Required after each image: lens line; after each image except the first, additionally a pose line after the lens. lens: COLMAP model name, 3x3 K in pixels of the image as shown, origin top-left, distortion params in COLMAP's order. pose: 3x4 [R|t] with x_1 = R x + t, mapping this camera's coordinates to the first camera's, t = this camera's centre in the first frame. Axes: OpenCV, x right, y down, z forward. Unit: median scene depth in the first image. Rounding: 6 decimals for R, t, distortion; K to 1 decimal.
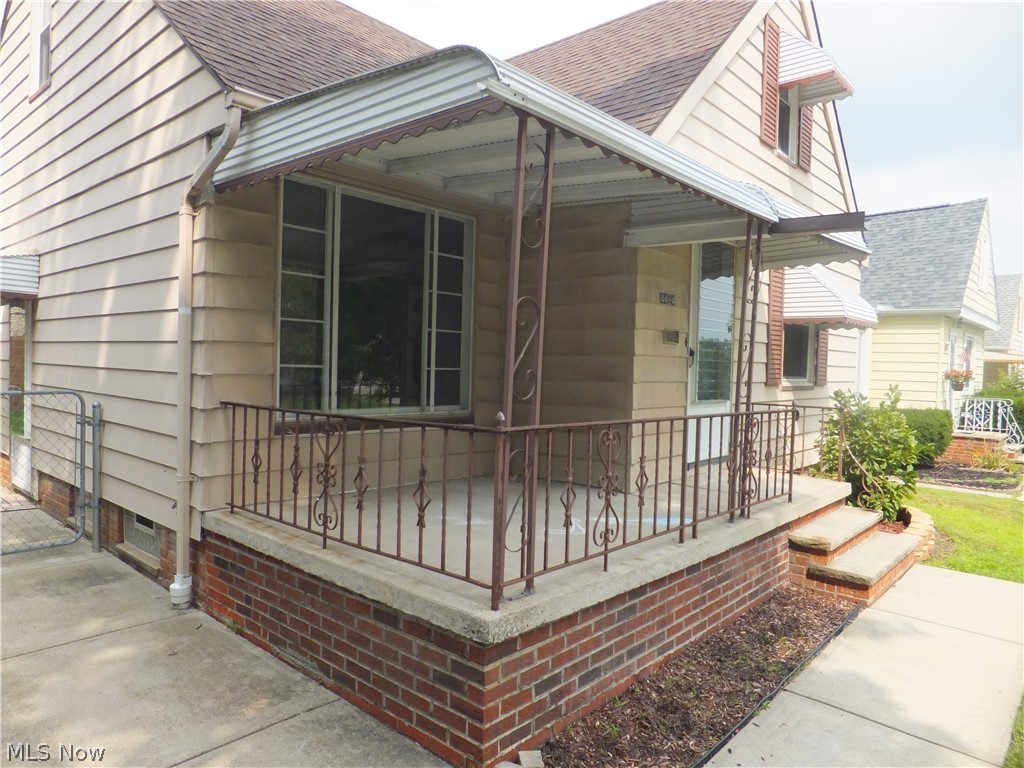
lens RADIAL K [[678.4, 0, 488.4], [0, 678.4, 380.0], [0, 0, 1]] dist [-0.006664, -0.001607]
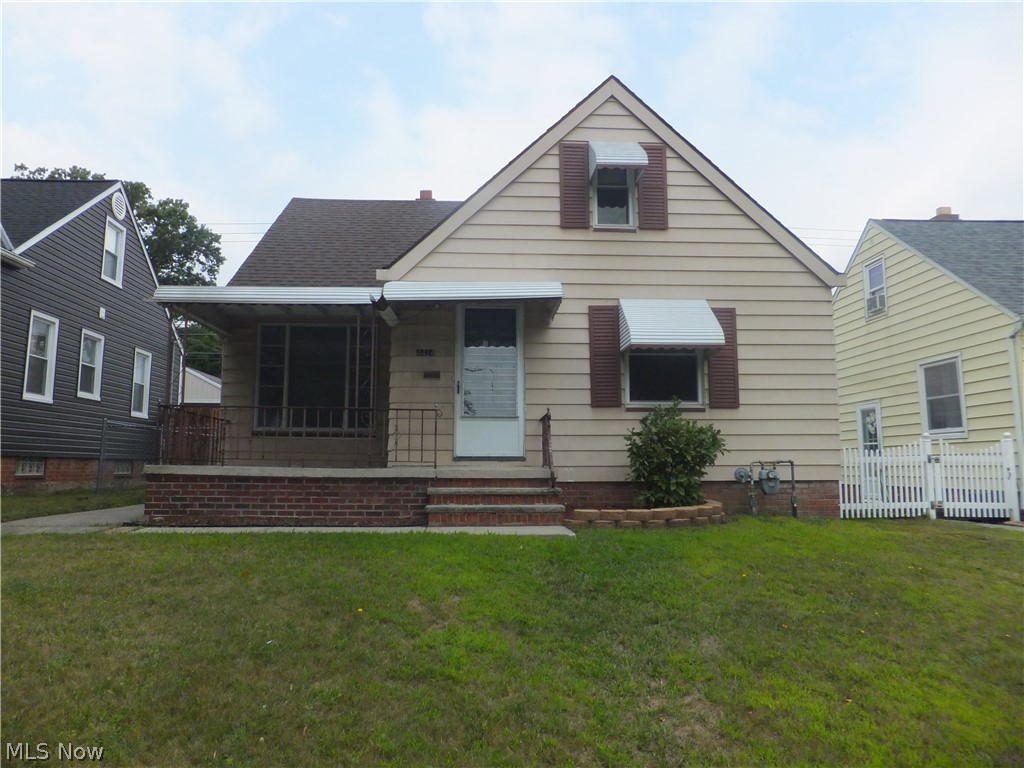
lens RADIAL K [[678.4, 0, 488.4], [0, 678.4, 380.0], [0, 0, 1]] dist [-0.006664, -0.001607]
pose [[0.697384, -0.112243, -0.707854, 2.486455], [-0.005802, 0.986744, -0.162182, 0.345630], [0.716674, 0.117210, 0.687488, -0.033569]]
